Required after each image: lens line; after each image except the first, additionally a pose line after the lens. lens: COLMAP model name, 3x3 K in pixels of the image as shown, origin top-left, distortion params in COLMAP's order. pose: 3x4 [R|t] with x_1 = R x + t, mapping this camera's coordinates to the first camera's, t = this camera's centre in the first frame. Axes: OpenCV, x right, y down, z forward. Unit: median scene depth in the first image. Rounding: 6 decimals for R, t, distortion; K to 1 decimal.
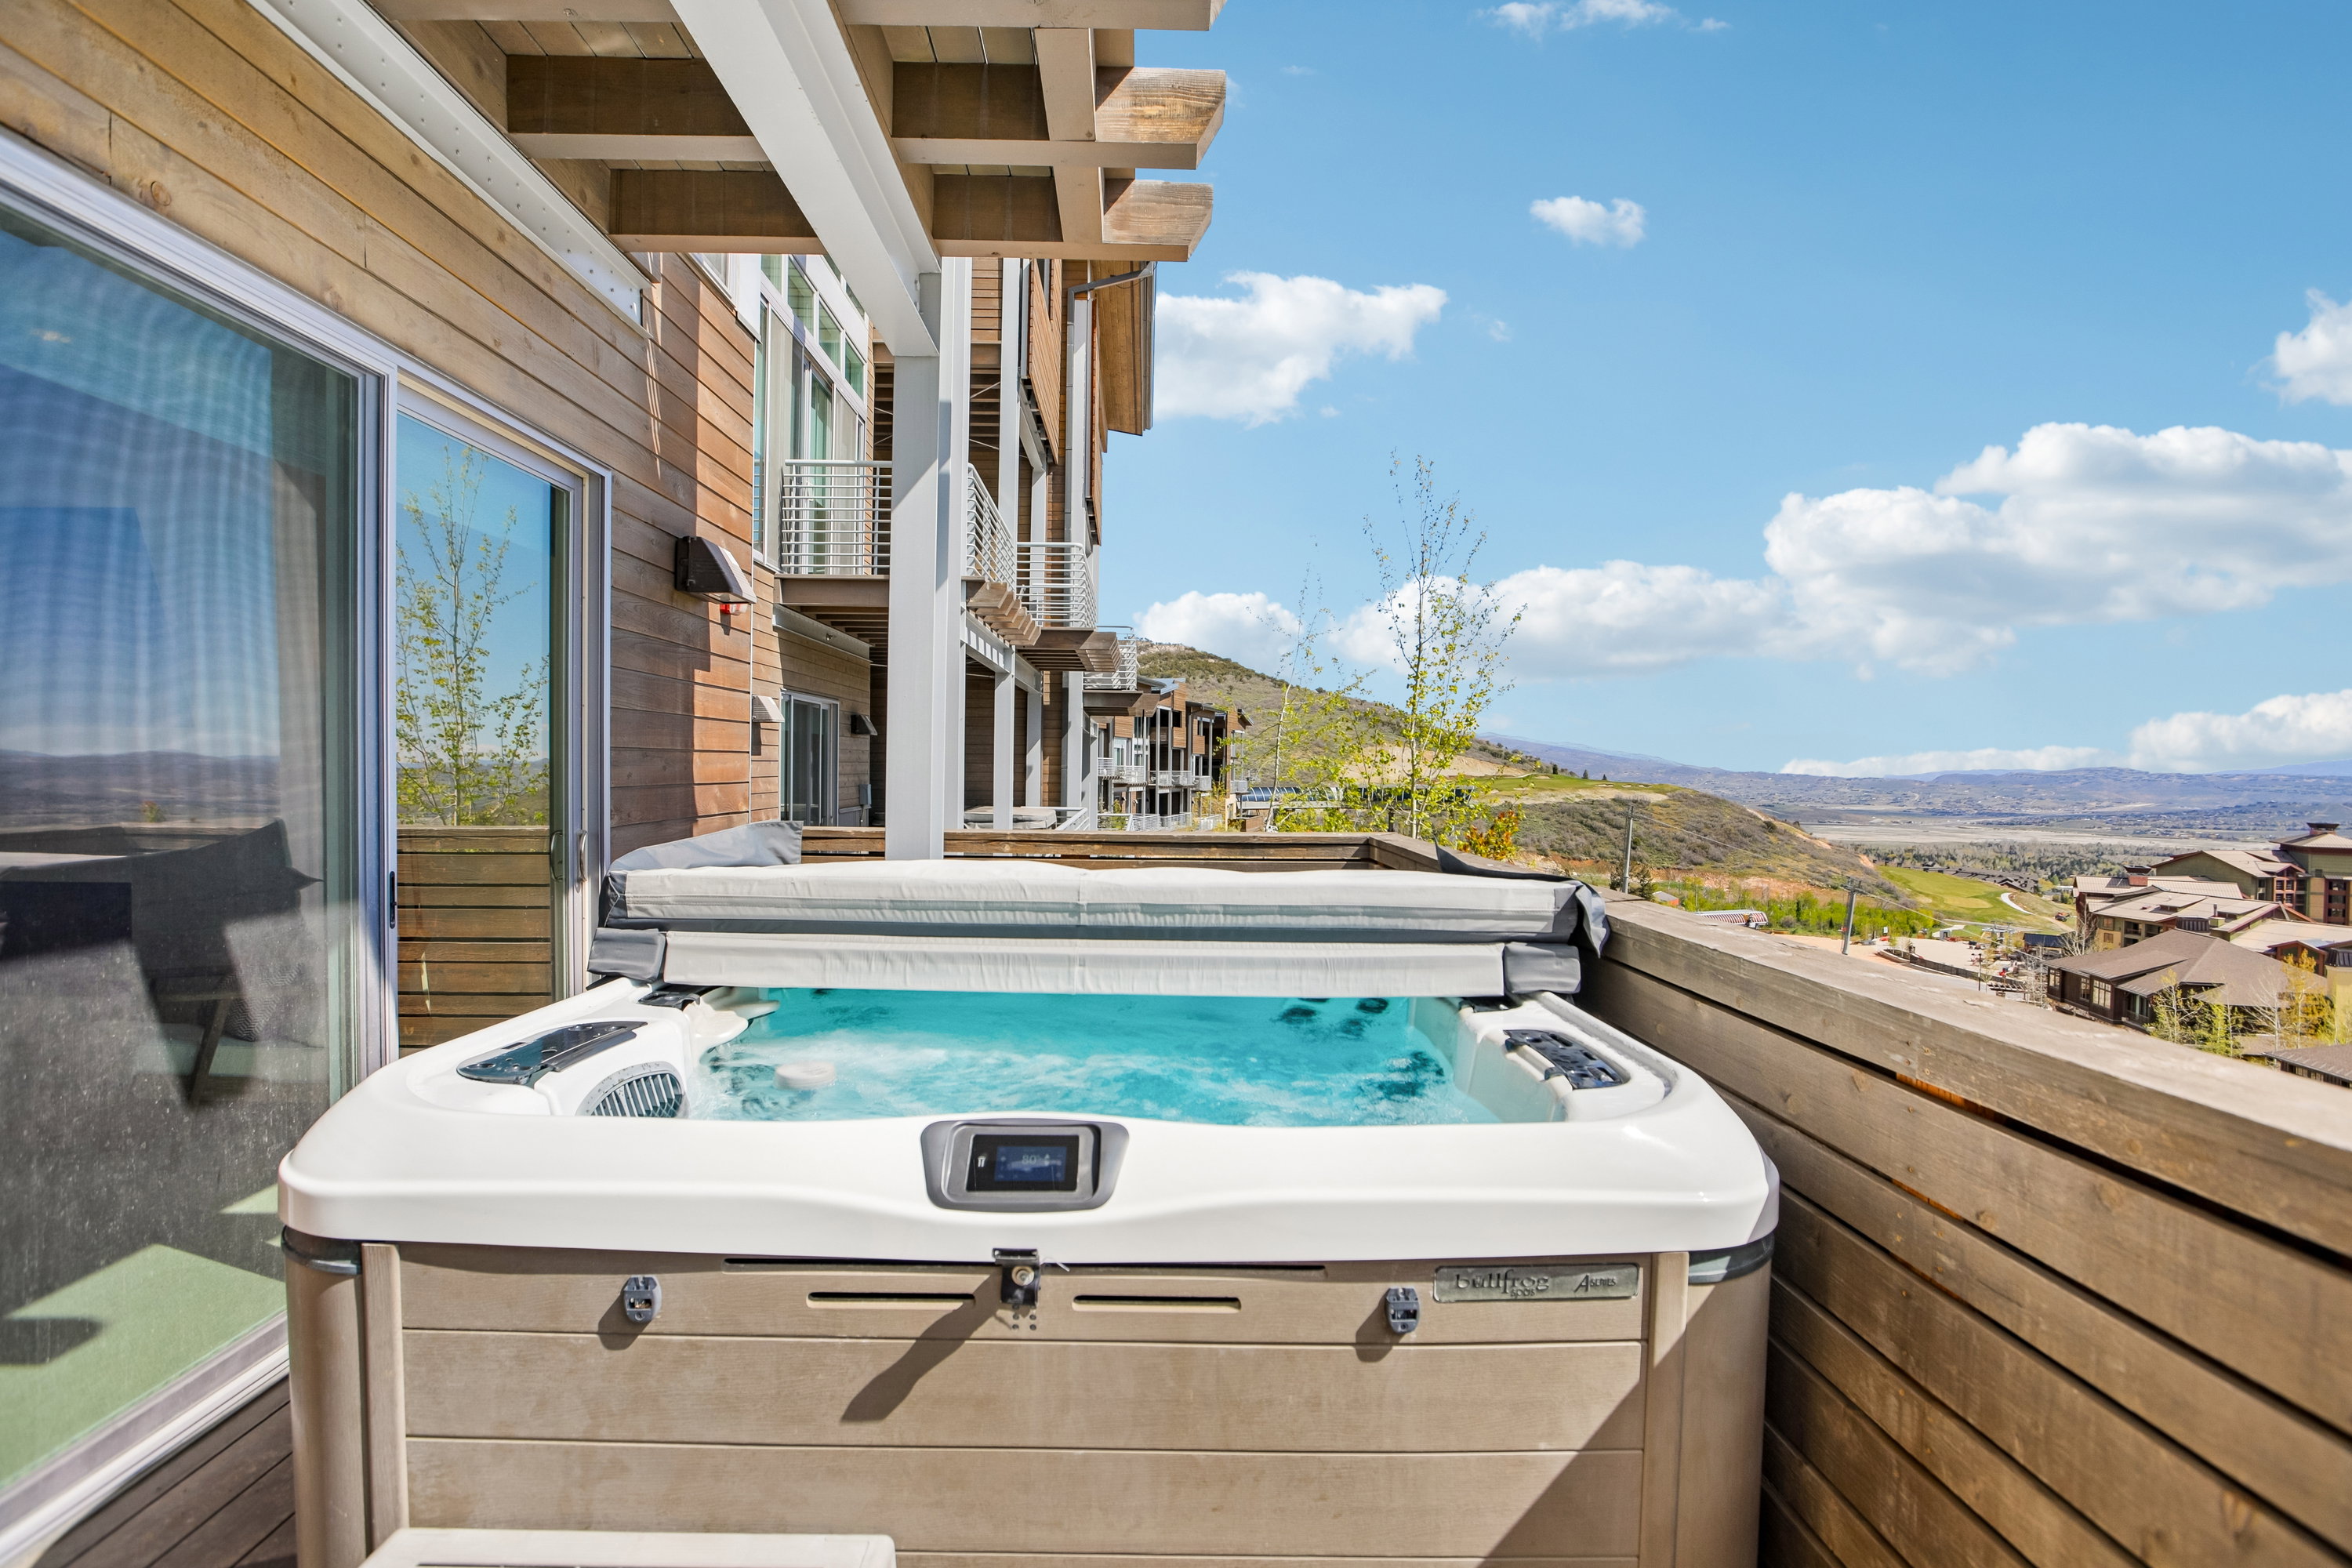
lens RADIAL K [[1102.0, 0, 1161.2], [0, 1102.0, 786.3], [0, 0, 1]] dist [-0.049912, 0.020118]
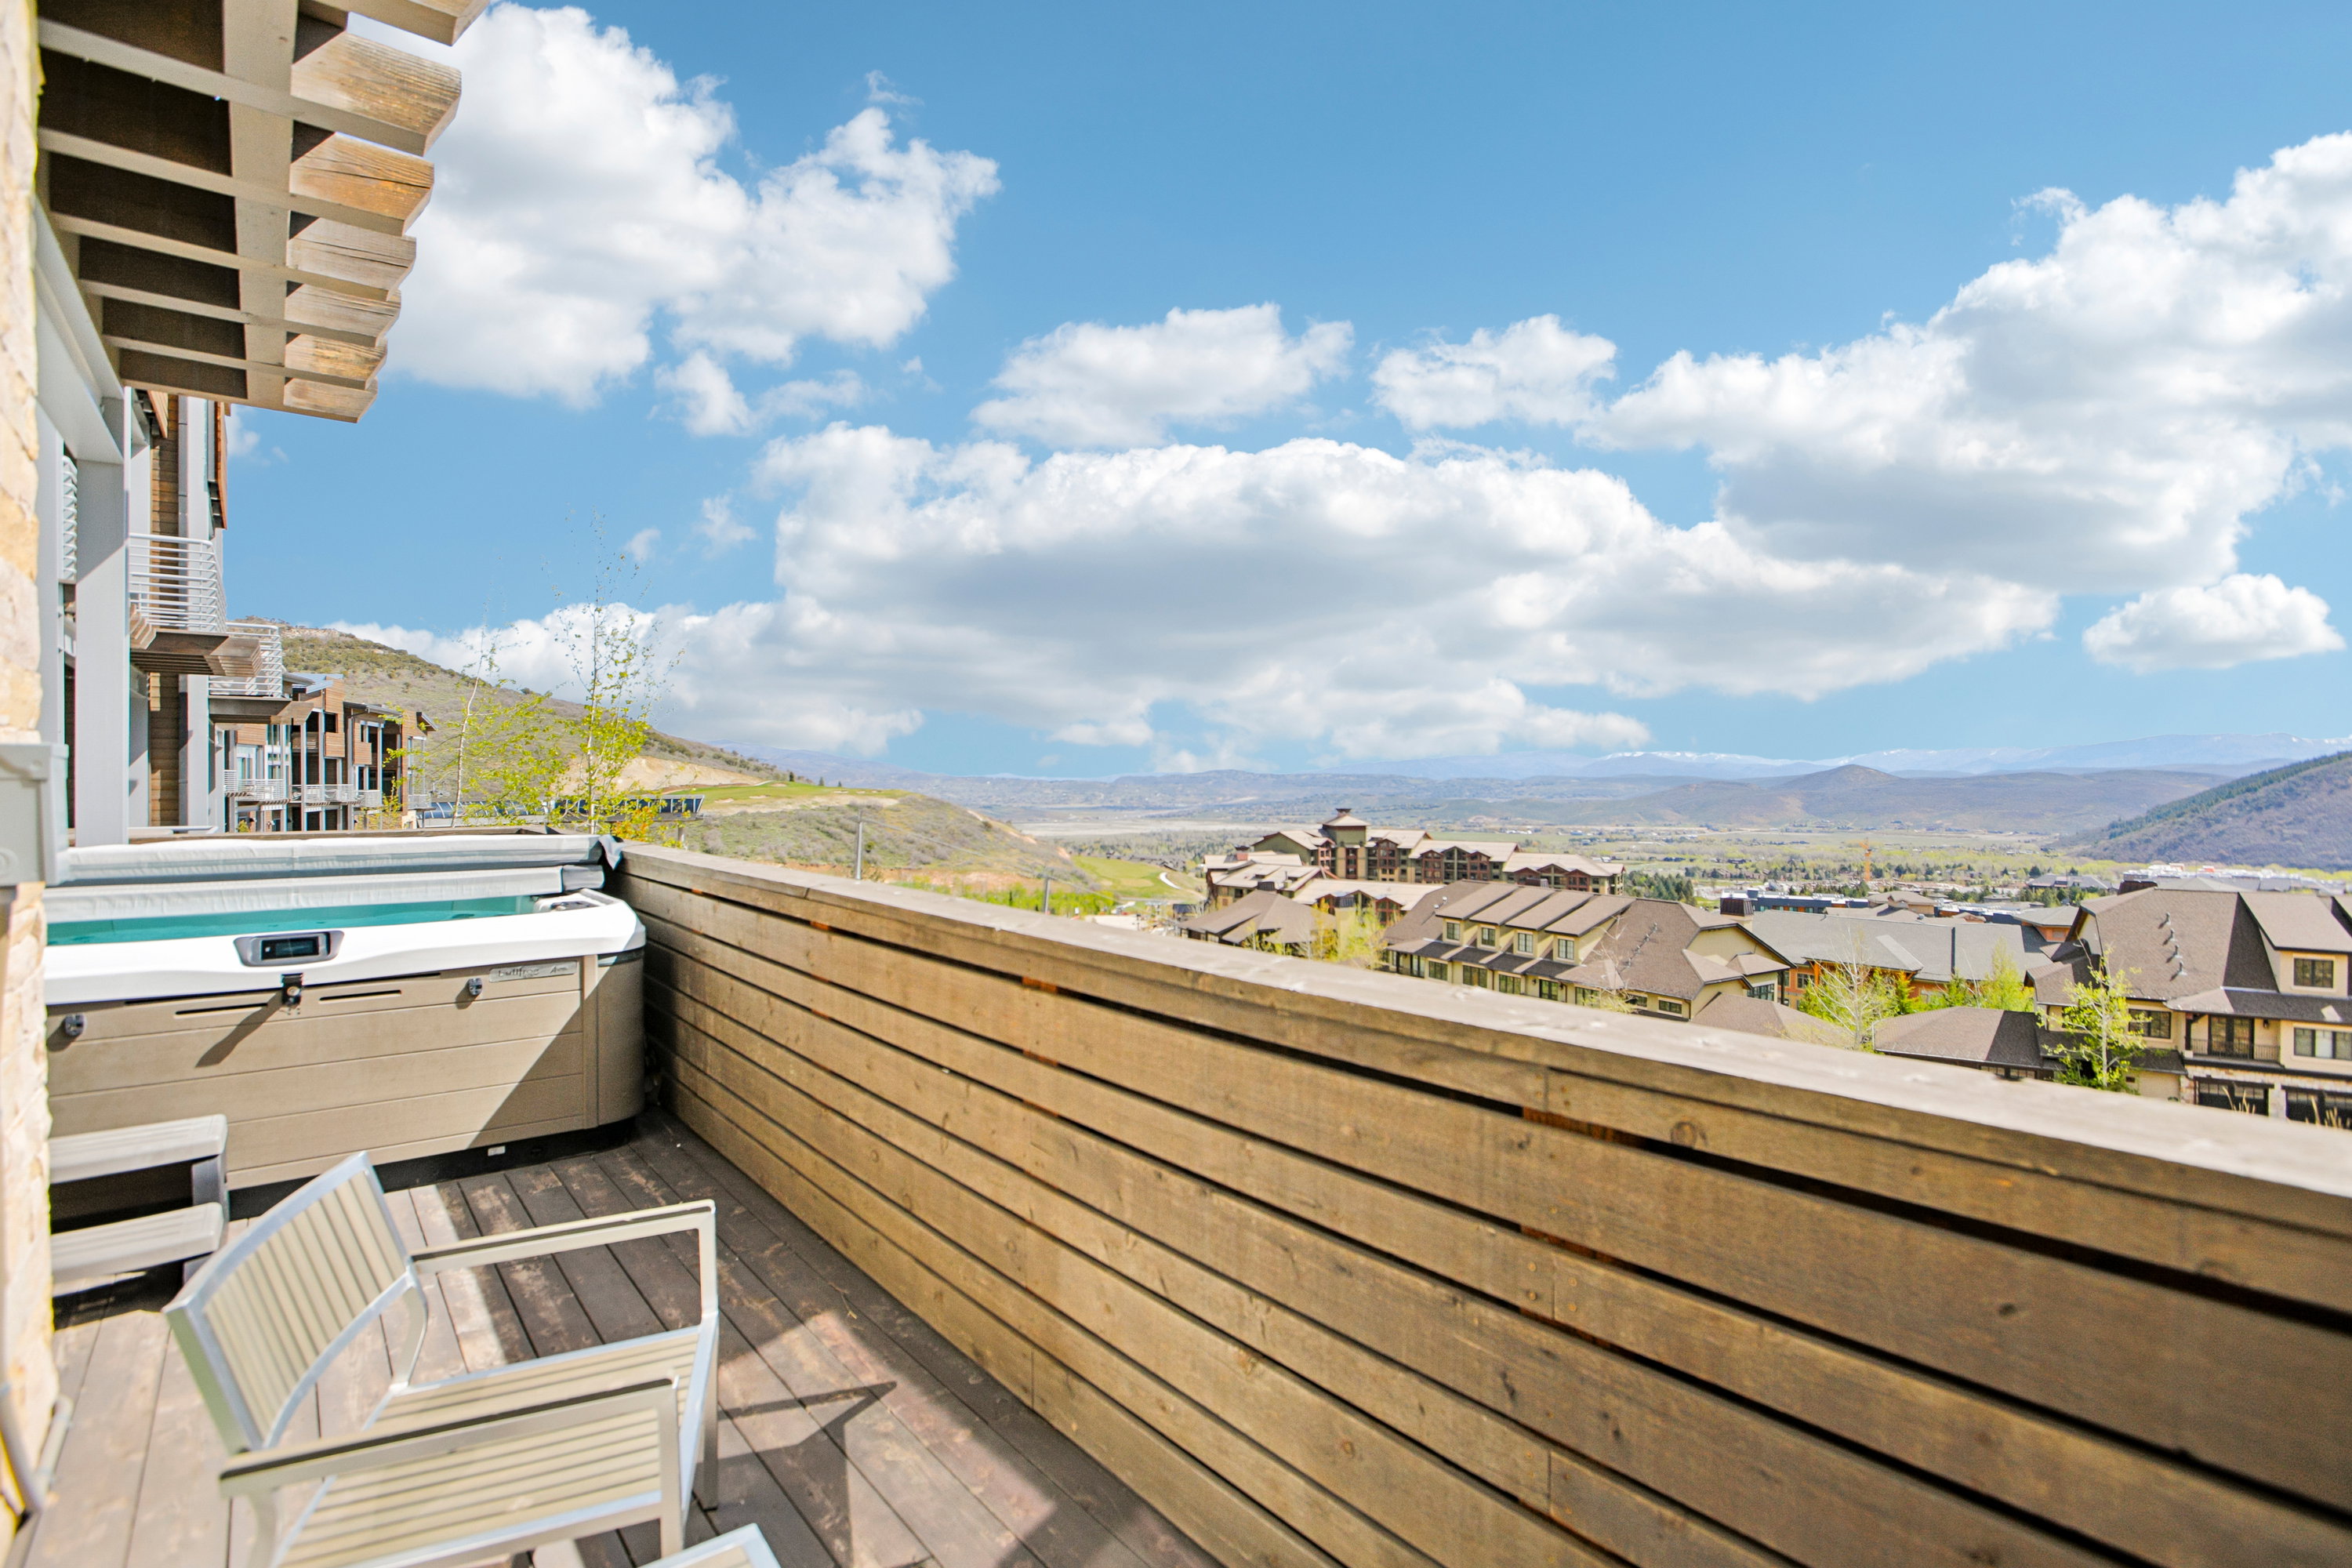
lens RADIAL K [[1102.0, 0, 1161.2], [0, 1102.0, 786.3], [0, 0, 1]] dist [-0.049912, 0.020118]
pose [[0.782900, -0.016842, 0.621920, -0.012378], [0.021380, 0.999771, 0.000161, 0.005063], [-0.621781, 0.013170, 0.783081, -0.266352]]
